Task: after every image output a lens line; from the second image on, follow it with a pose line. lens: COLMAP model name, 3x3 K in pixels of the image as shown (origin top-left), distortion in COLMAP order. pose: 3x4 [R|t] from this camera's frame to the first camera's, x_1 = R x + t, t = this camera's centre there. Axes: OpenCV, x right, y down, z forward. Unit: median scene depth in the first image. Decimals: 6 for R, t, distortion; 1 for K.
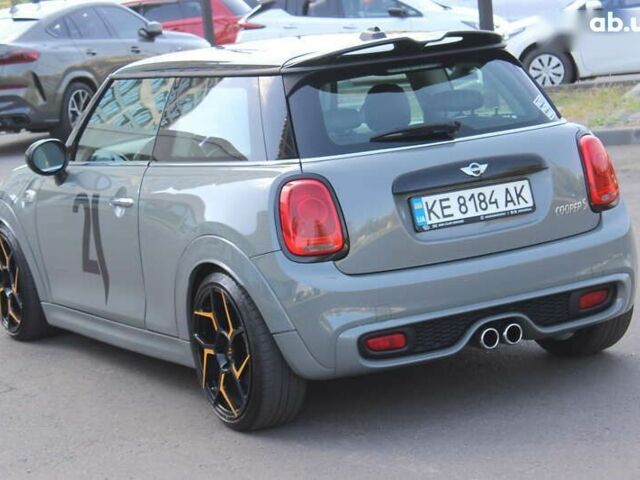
lens RADIAL K [[1582.3, 0, 320.0], [0, 1582.3, 240.0], [0, 0, 1]] dist [0.022250, -0.269417]
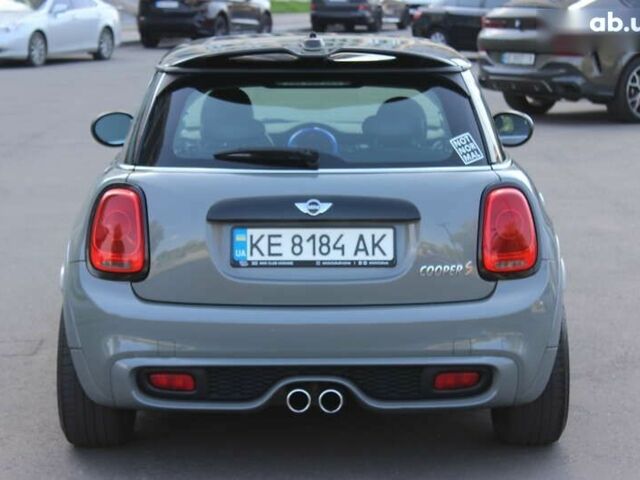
lens RADIAL K [[1582.3, 0, 320.0], [0, 1582.3, 240.0], [0, 0, 1]] dist [0.022250, -0.269417]
pose [[0.885637, 0.164065, -0.434430, 0.480844], [-0.152575, 0.986378, 0.061470, -0.080586], [0.438598, 0.011843, 0.898605, 0.217279]]
